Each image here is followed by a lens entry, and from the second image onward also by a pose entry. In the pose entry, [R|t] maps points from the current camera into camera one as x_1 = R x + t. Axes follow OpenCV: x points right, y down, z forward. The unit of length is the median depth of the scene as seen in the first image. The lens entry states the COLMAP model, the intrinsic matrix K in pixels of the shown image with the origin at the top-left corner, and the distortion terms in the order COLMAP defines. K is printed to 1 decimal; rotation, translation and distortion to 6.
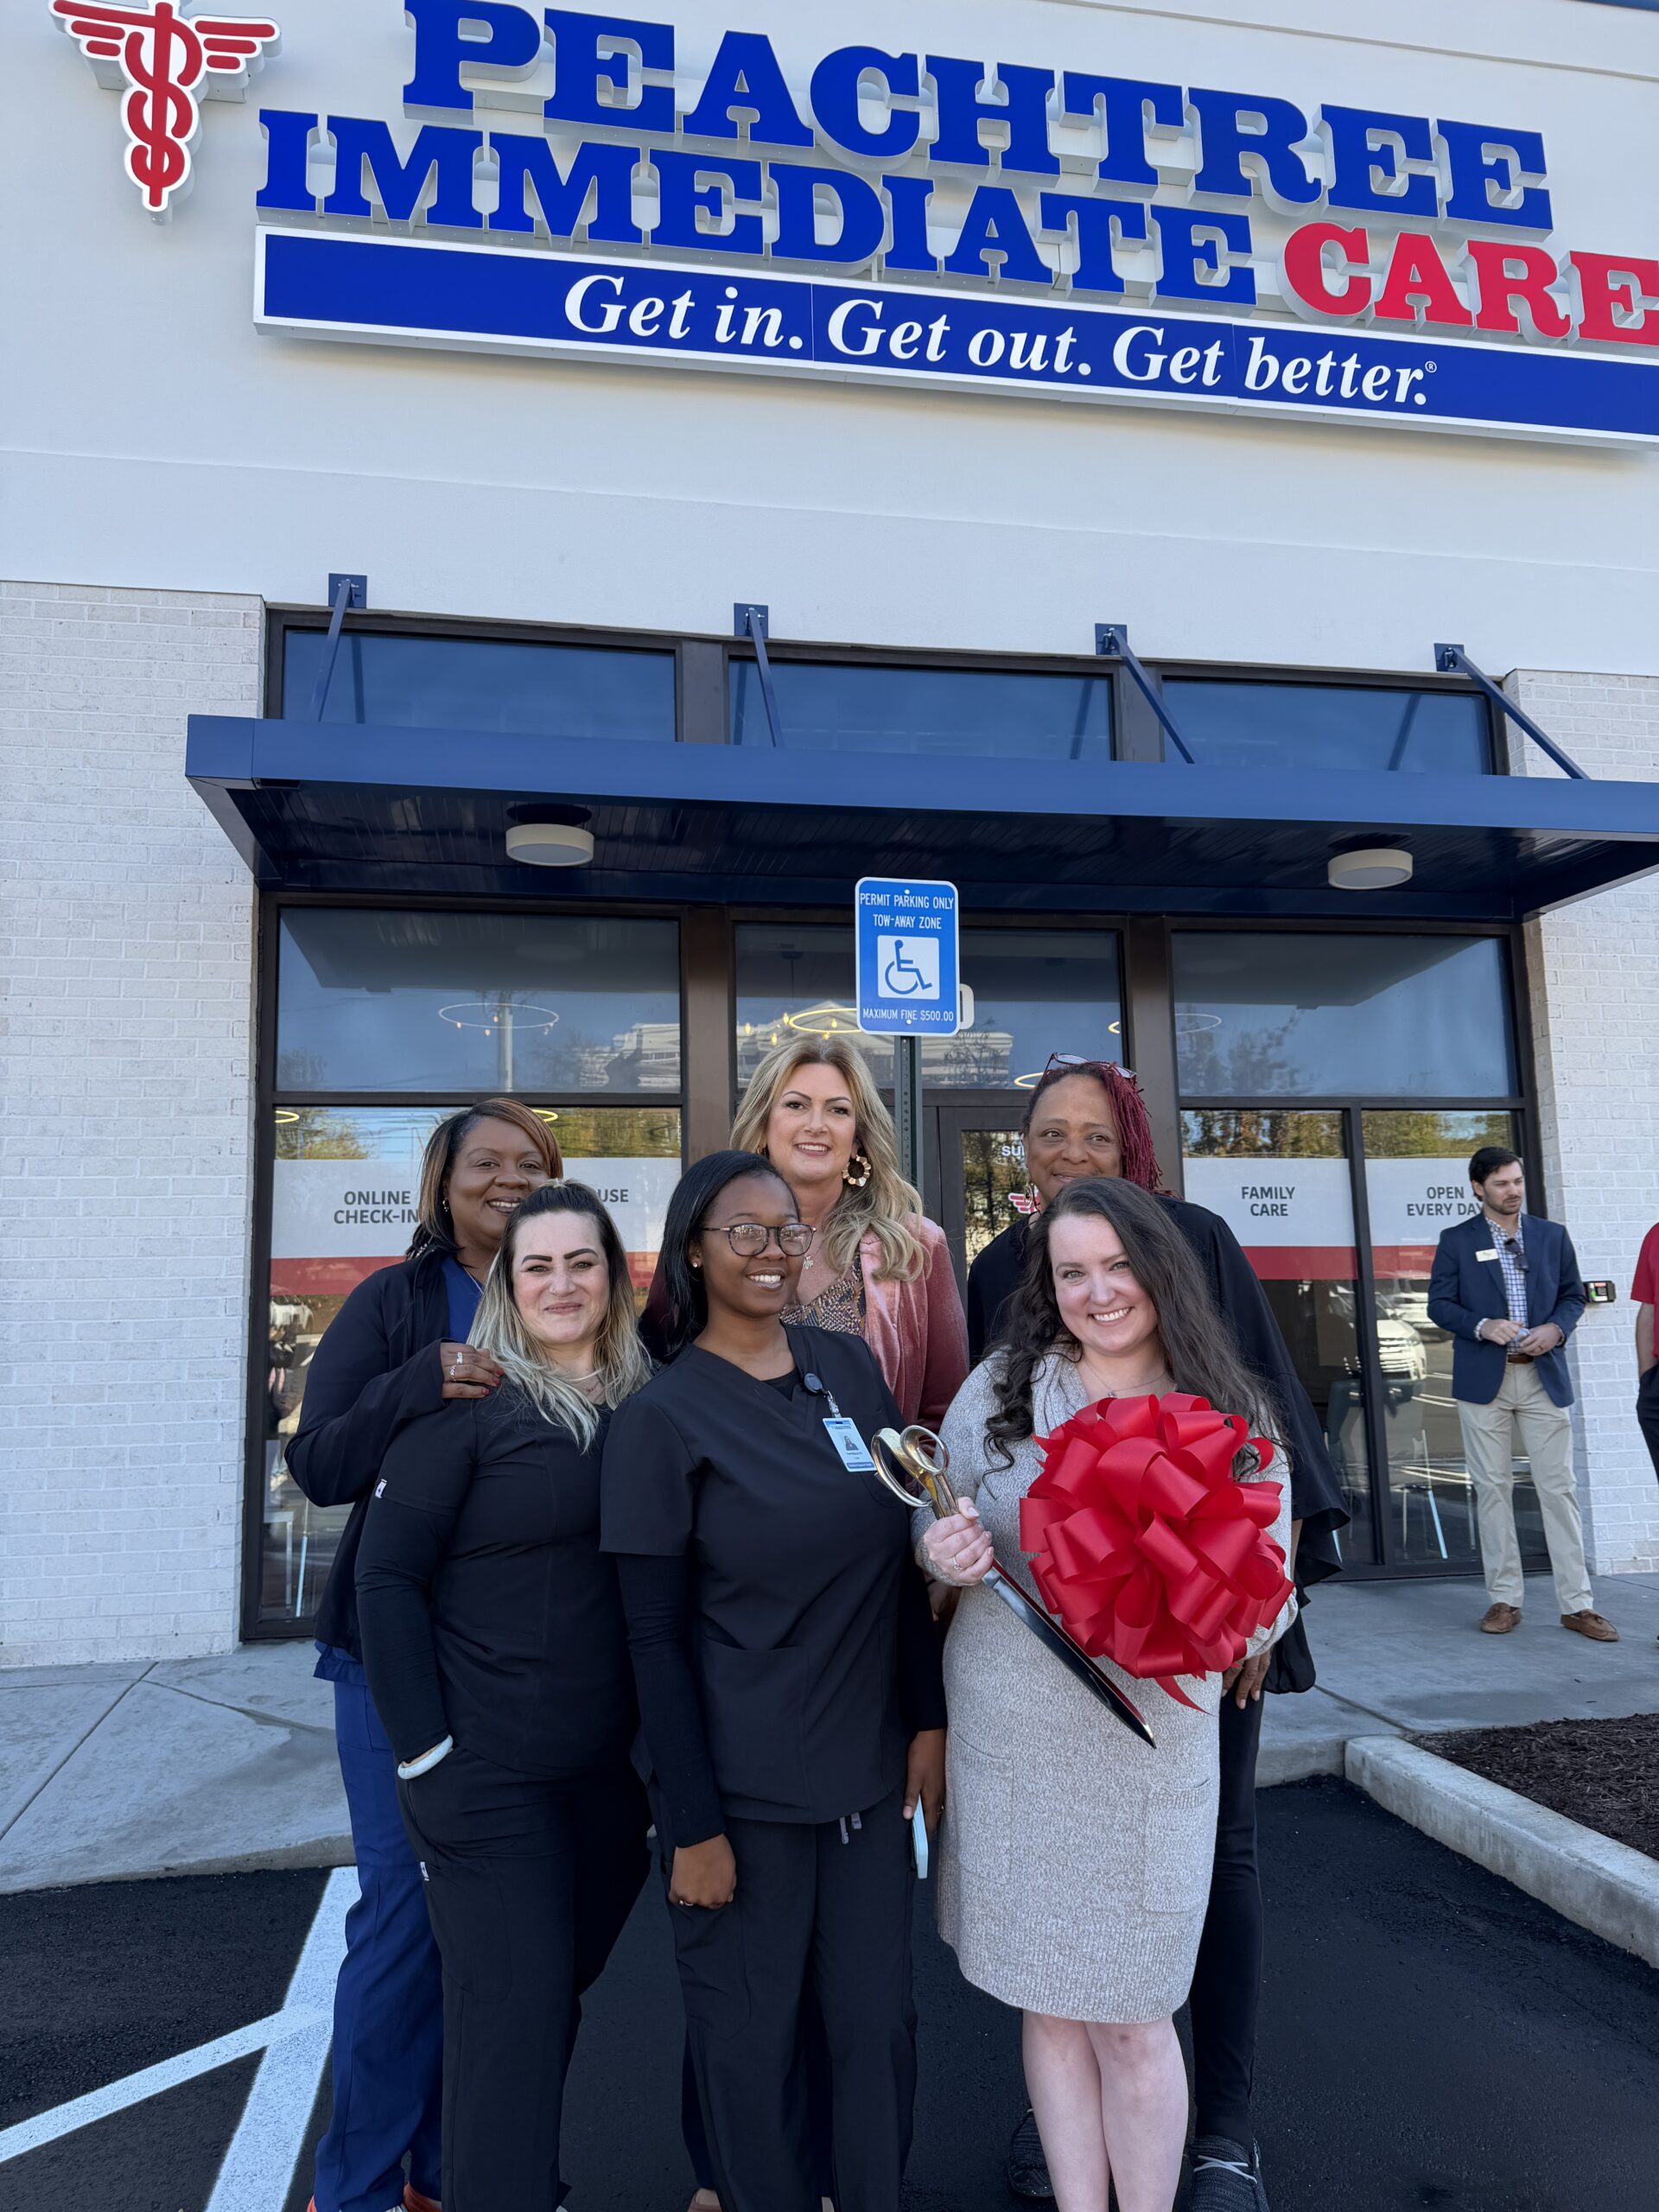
lens RADIAL K [[1586.7, 0, 827.6], [0, 1586.7, 1106.8], [0, 0, 1]] dist [0.012006, -0.018013]
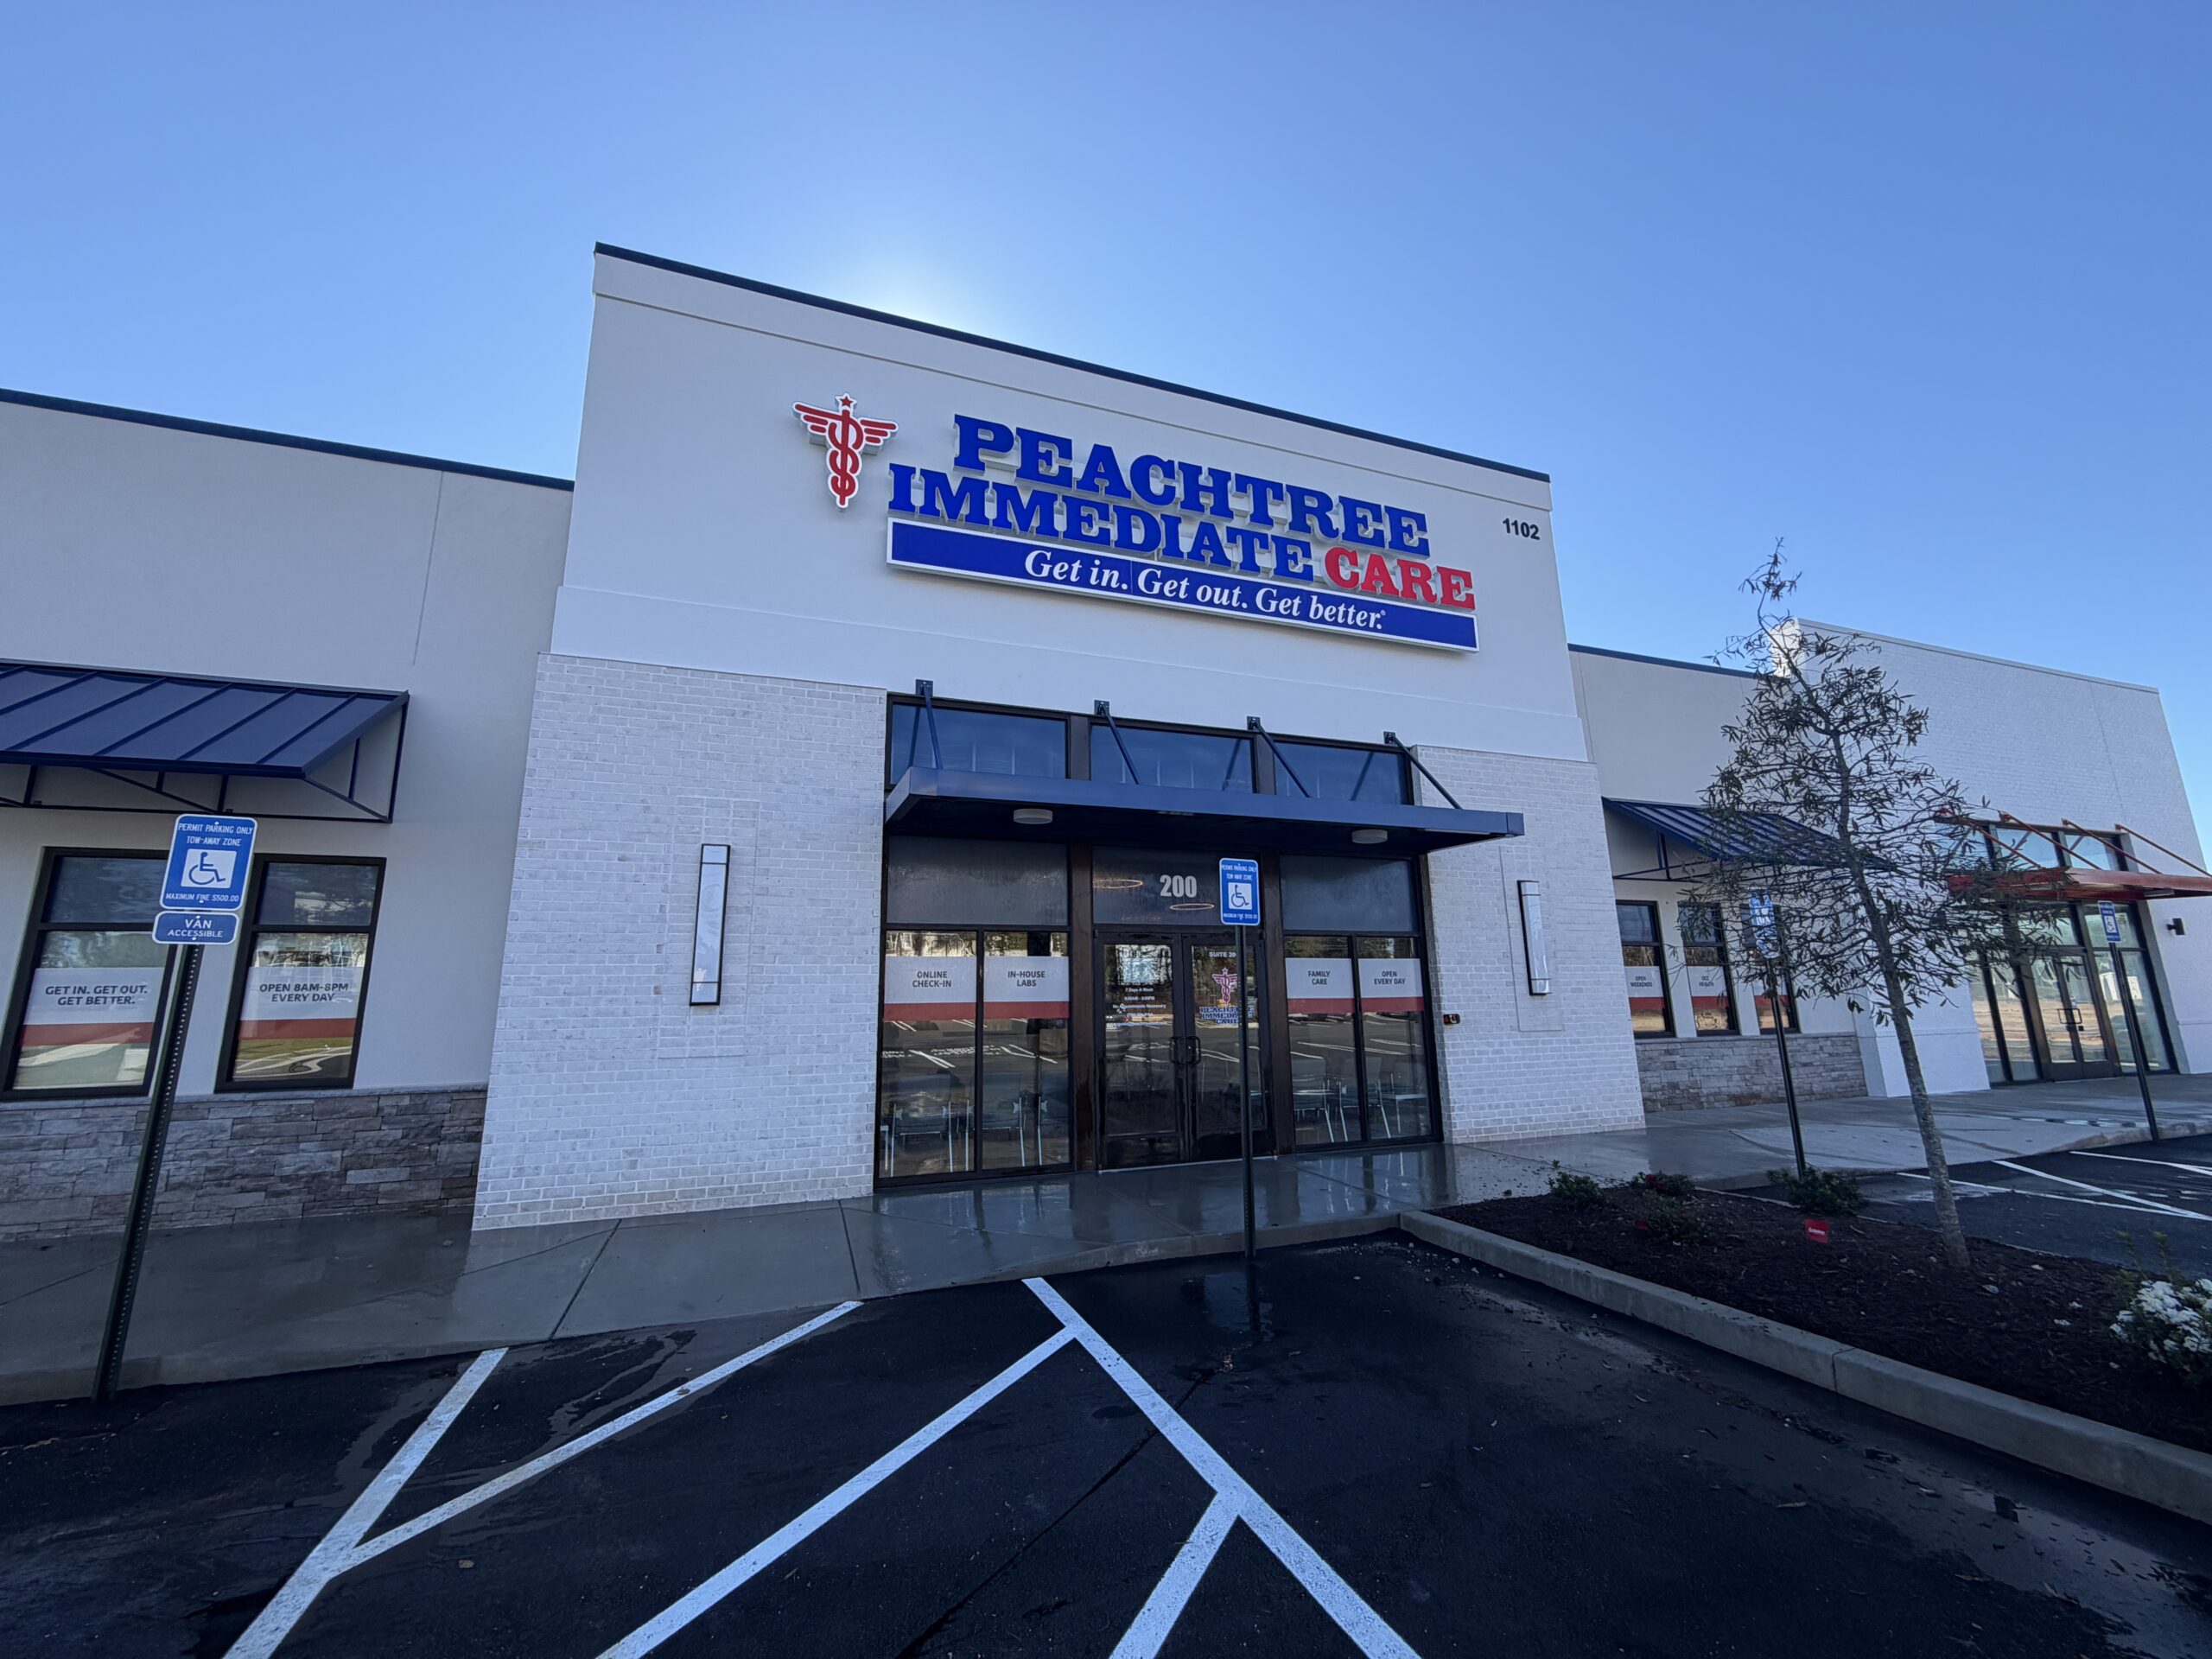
lens RADIAL K [[882.1, 0, 1120.2], [0, 882.1, 832.2], [0, 0, 1]] dist [-0.000352, -0.000076]
pose [[0.984237, 0.040325, 0.172197, -0.218188], [-0.028914, 0.997248, -0.068268, -0.051567], [-0.174476, 0.062213, 0.982694, -0.185090]]
